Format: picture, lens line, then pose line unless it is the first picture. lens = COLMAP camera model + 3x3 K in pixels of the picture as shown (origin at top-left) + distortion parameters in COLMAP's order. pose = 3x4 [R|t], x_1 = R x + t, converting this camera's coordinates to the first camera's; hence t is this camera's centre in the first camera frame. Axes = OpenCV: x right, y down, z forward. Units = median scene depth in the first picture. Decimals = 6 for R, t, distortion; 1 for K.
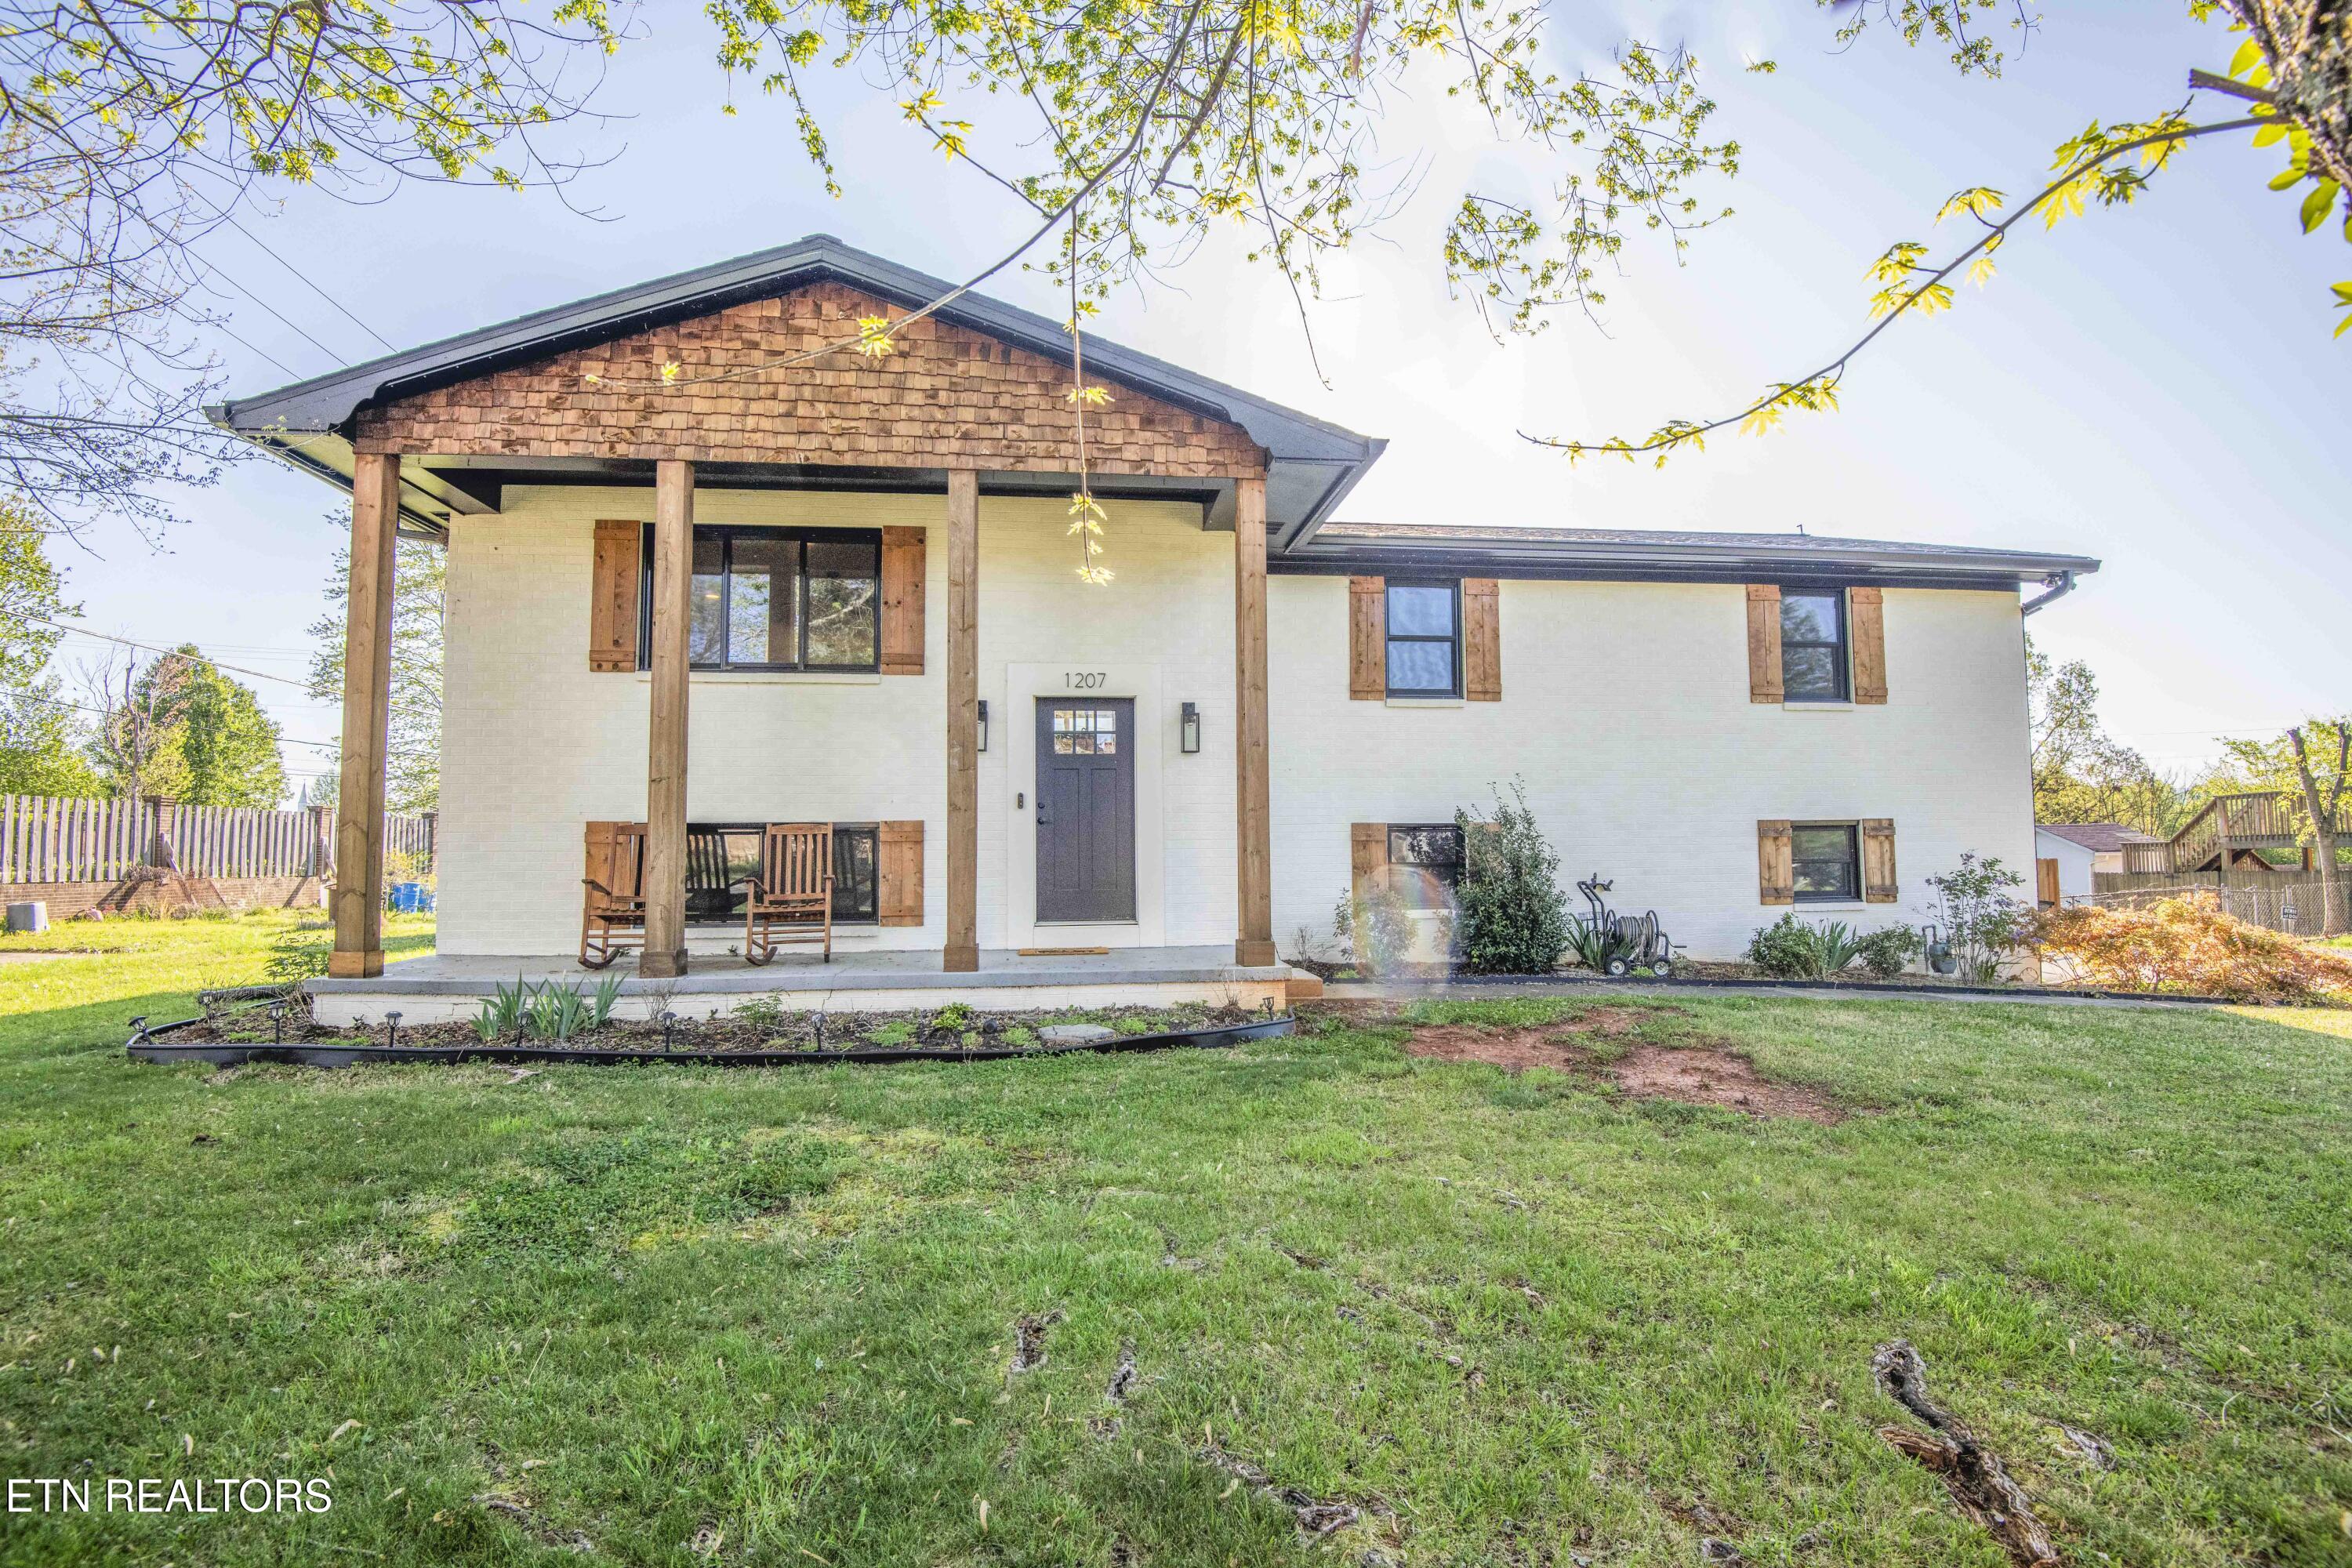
lens RADIAL K [[1088.4, 0, 1191.1], [0, 1088.4, 792.2], [0, 0, 1]] dist [-0.026737, -0.008282]
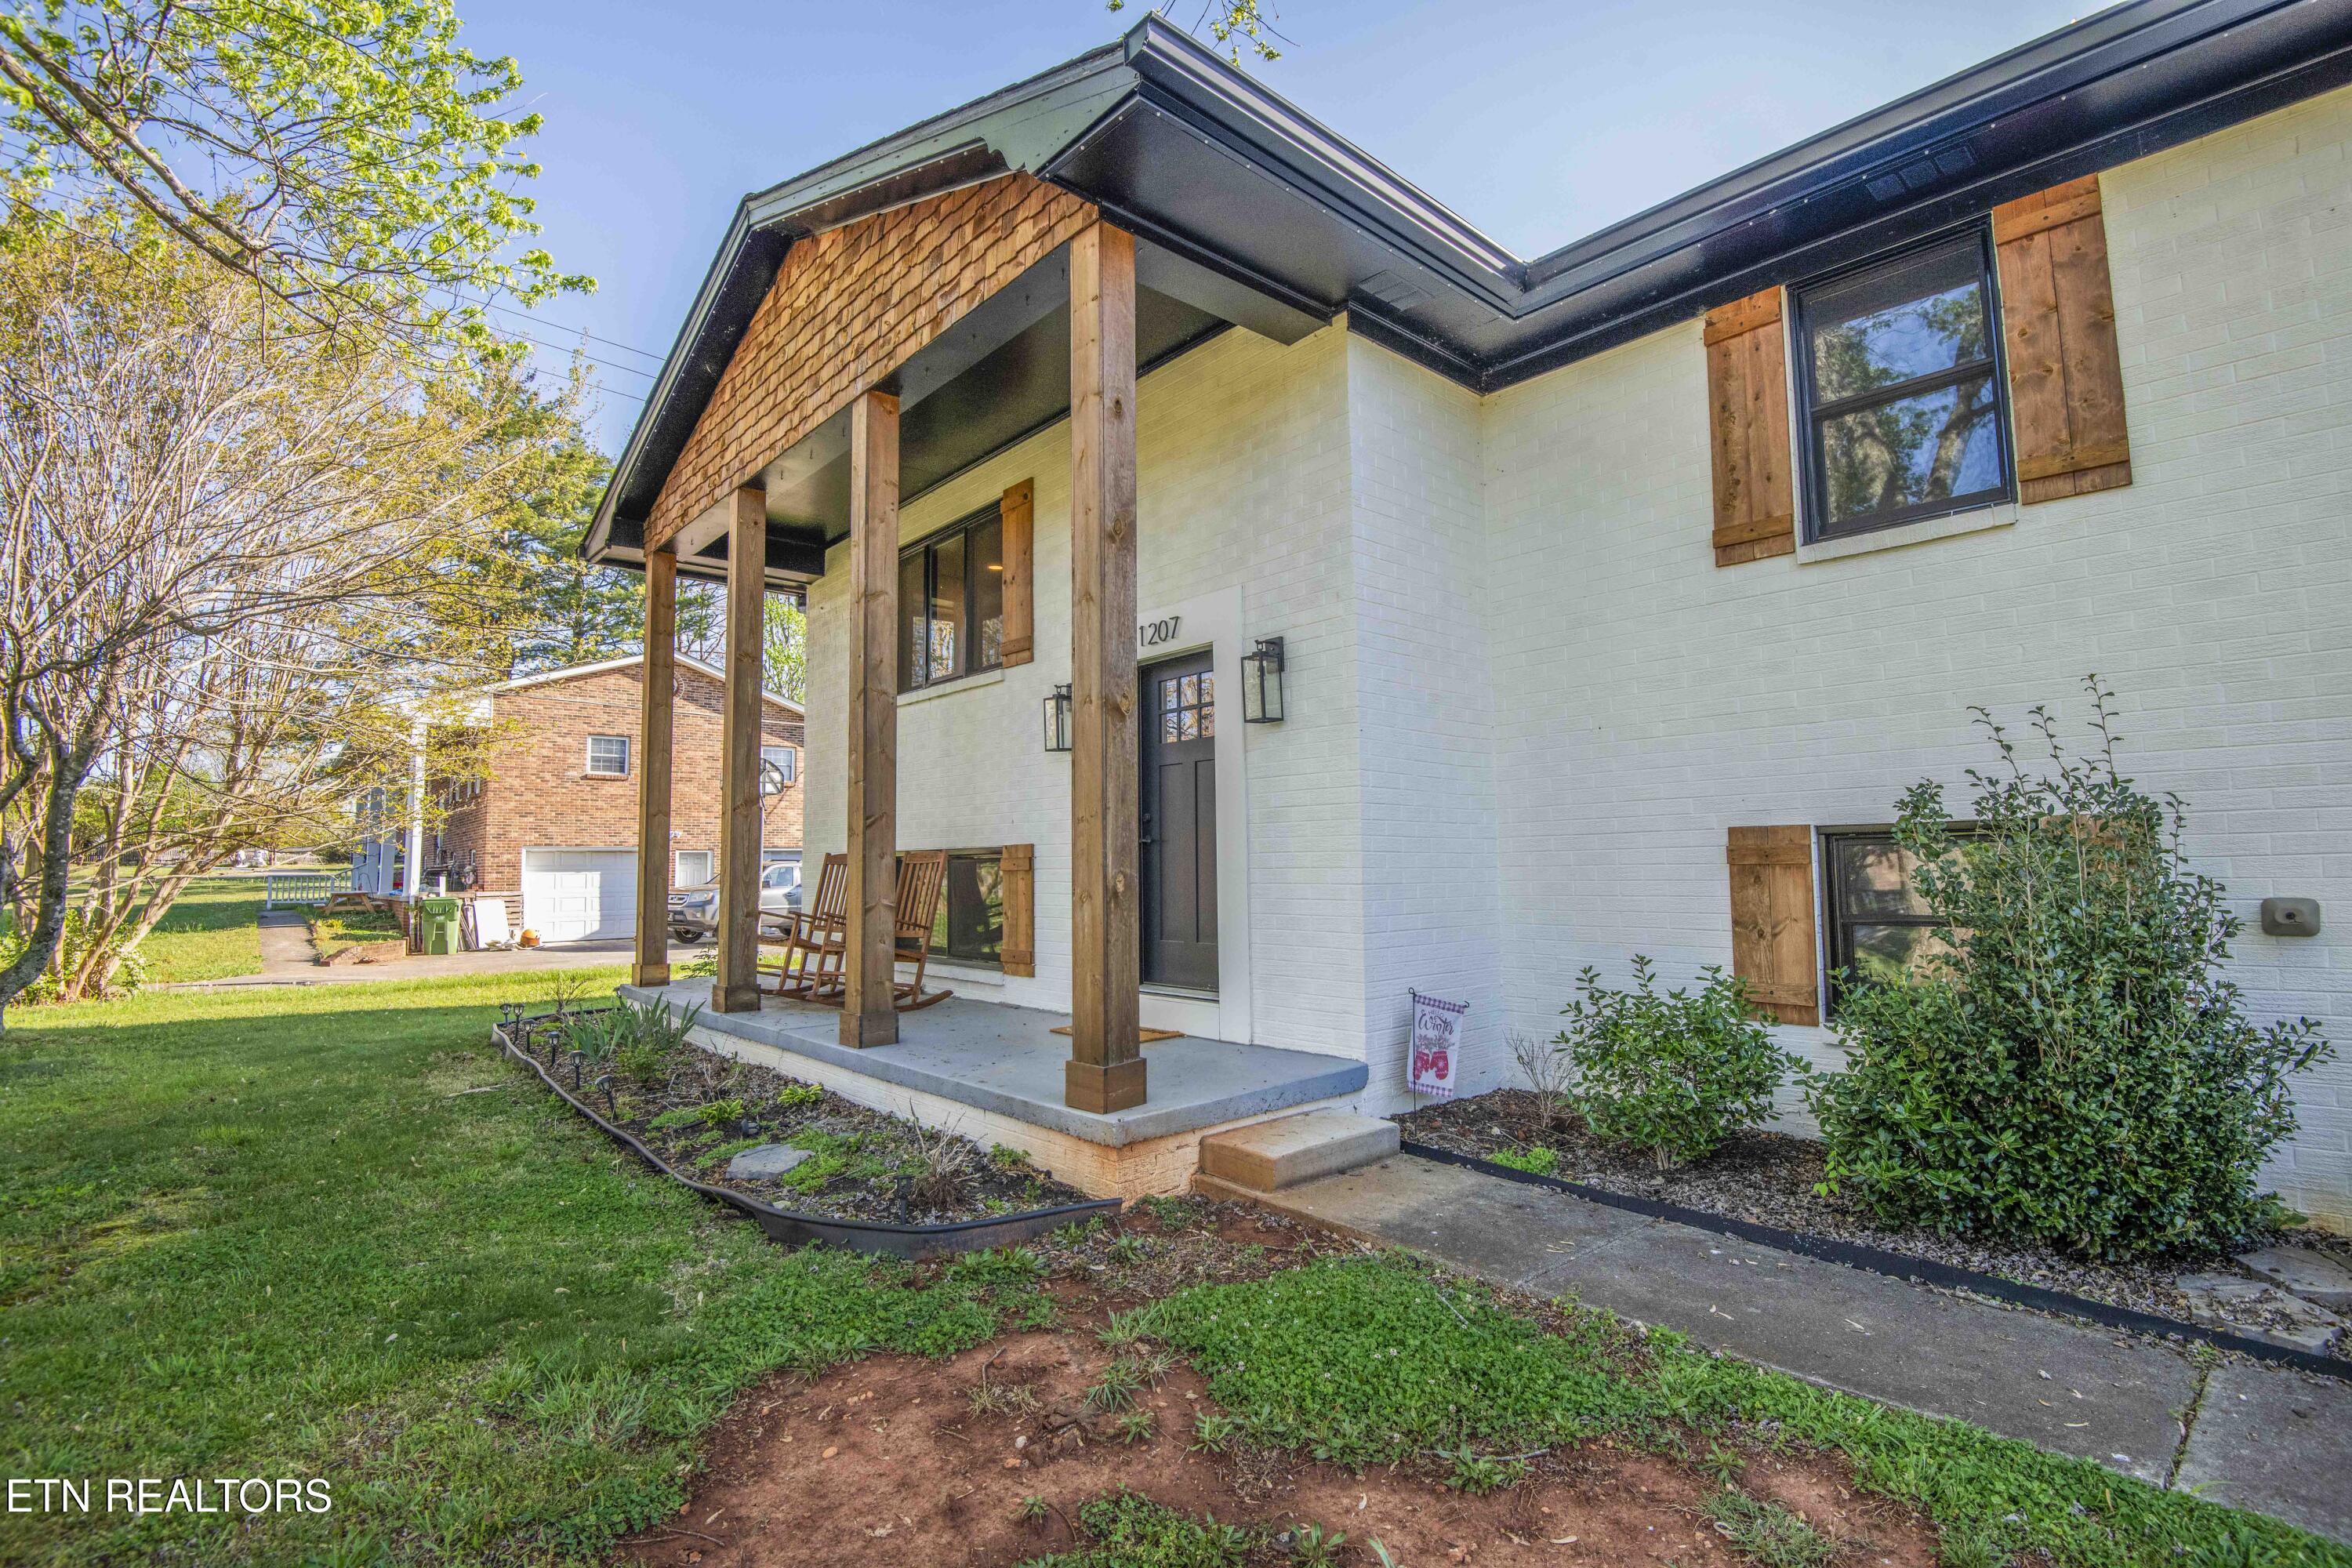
lens RADIAL K [[1088.4, 0, 1185.1], [0, 1088.4, 794.9], [0, 0, 1]] dist [-0.026737, -0.008282]
pose [[0.568550, -0.053428, -0.820912, 0.487495], [0.050650, 0.998269, -0.029891, 0.020287], [0.821088, -0.024584, 0.570272, 0.663413]]
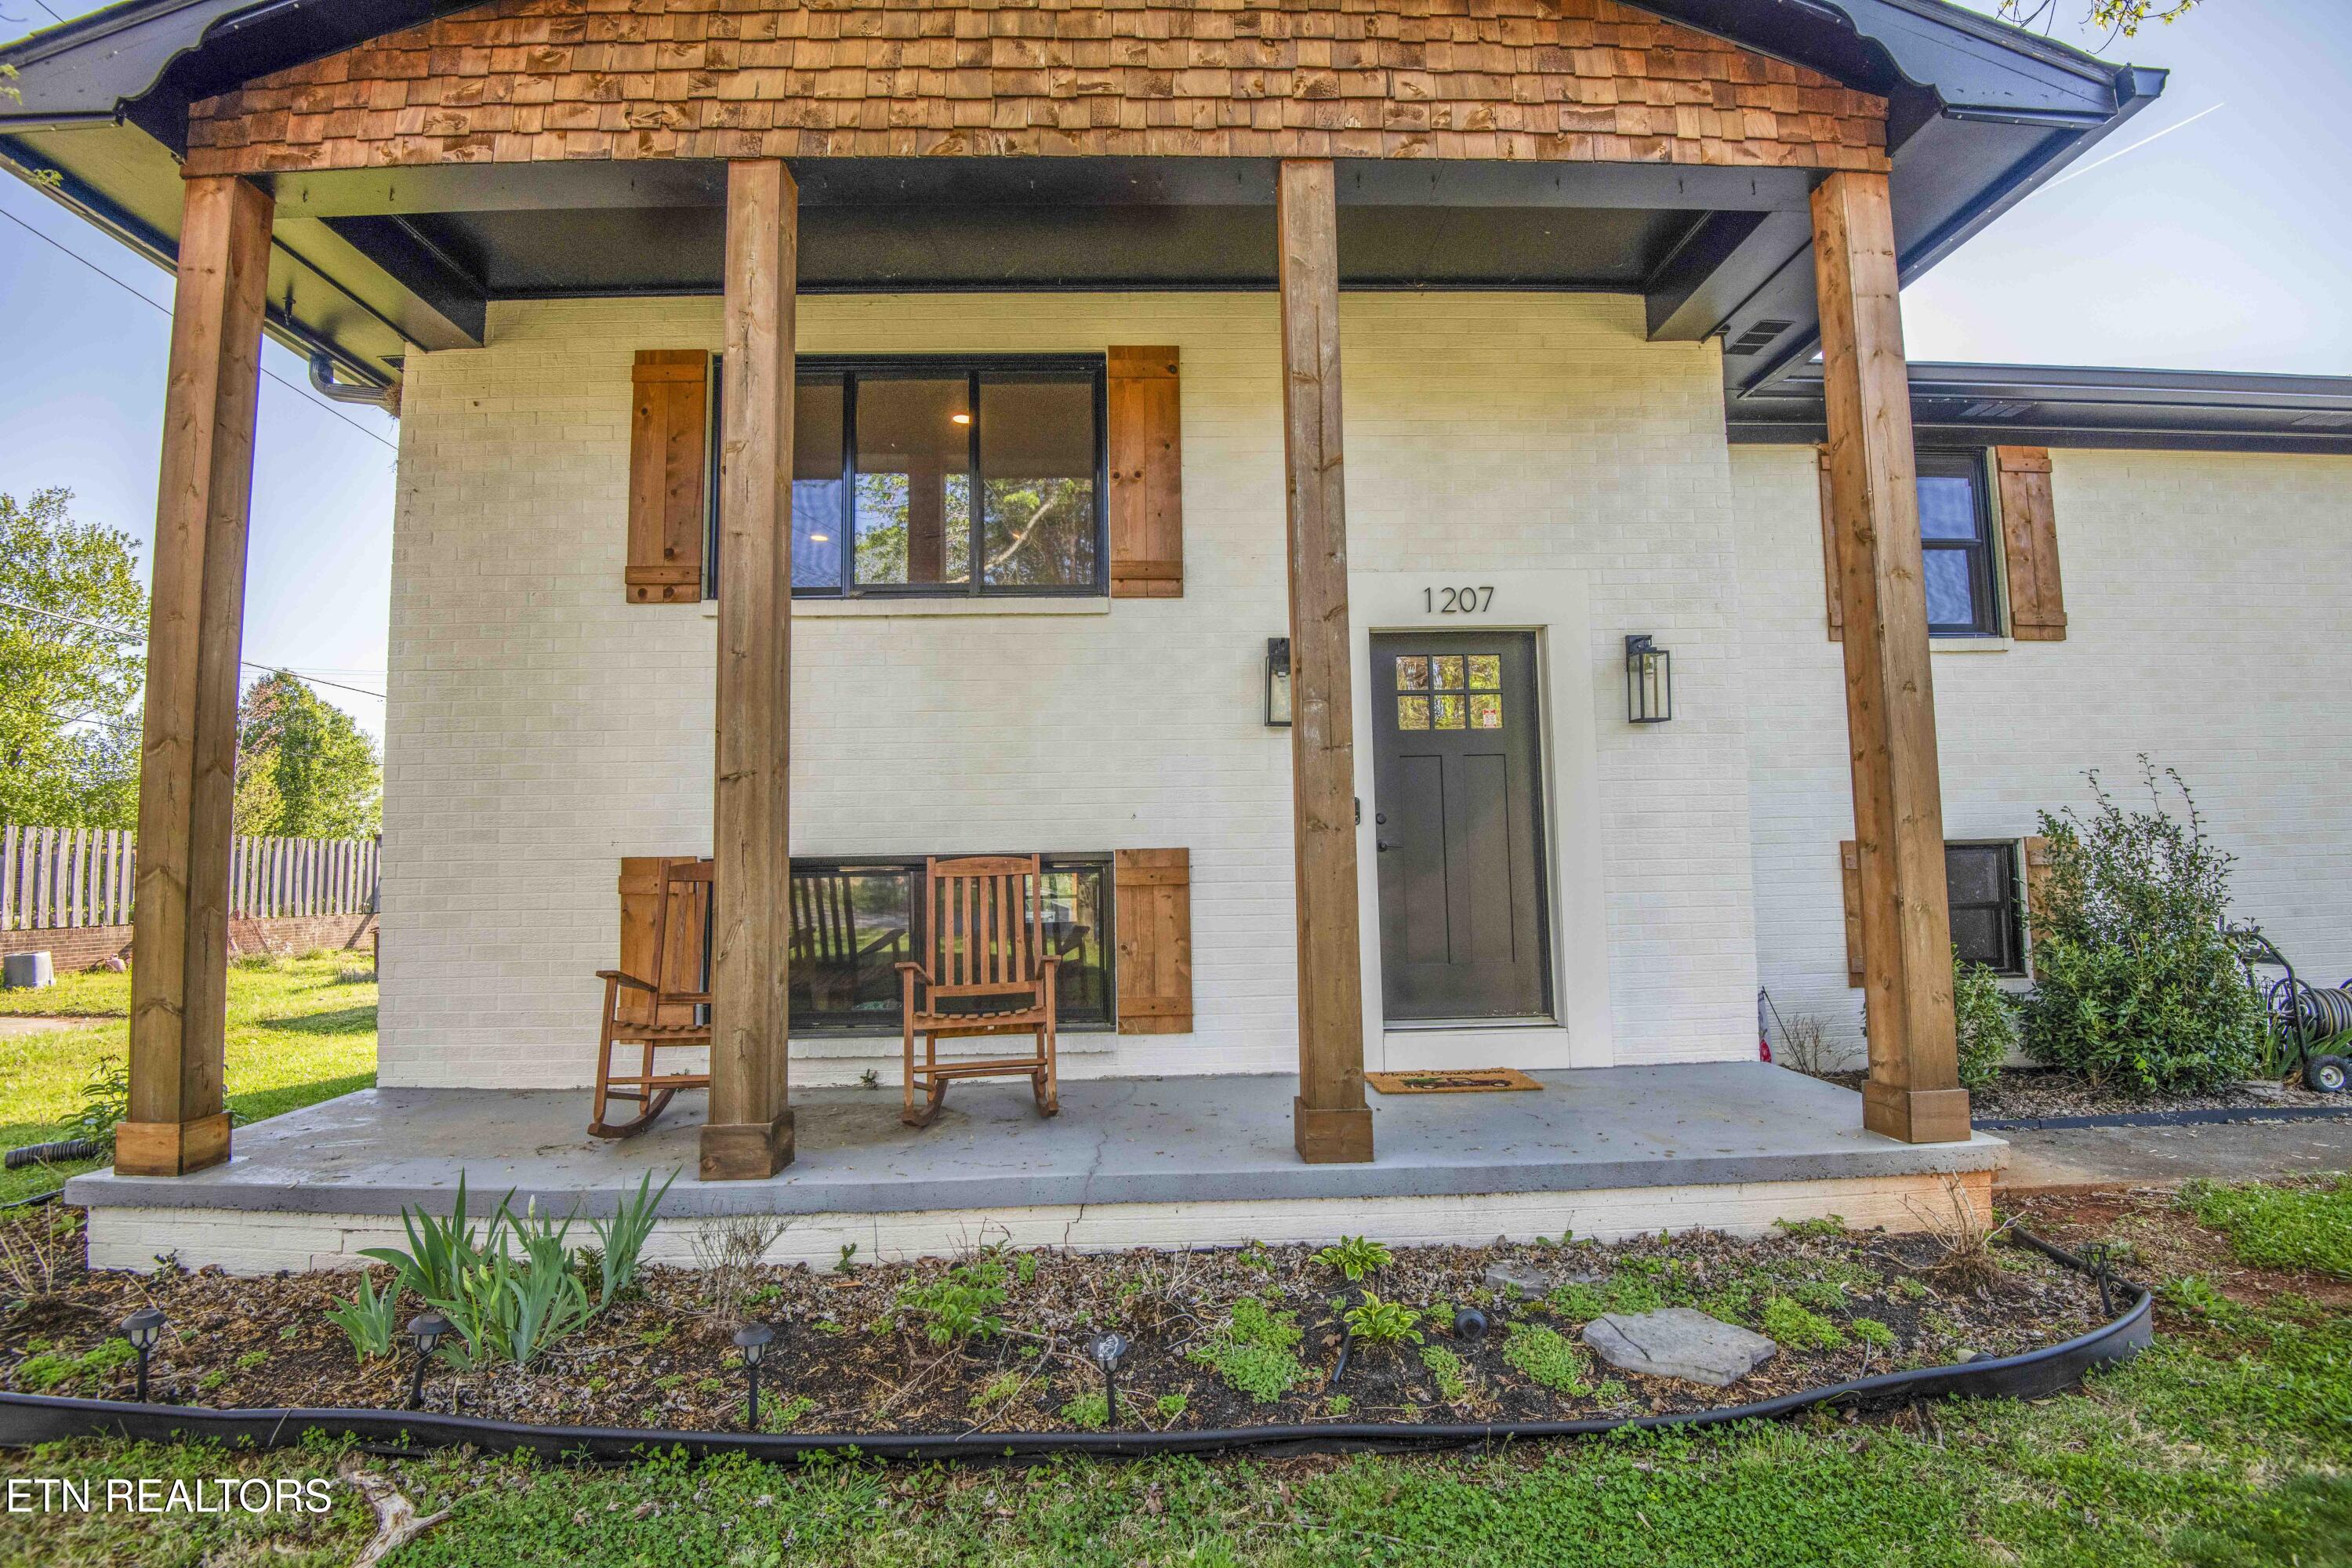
lens RADIAL K [[1088.4, 0, 1180.4], [0, 1088.4, 790.1], [0, 0, 1]] dist [-0.026737, -0.008282]
pose [[0.996143, -0.017236, -0.086040, -0.208296], [0.015798, 0.999724, -0.017375, 0.005724], [0.086316, 0.015949, 0.996140, 0.443066]]
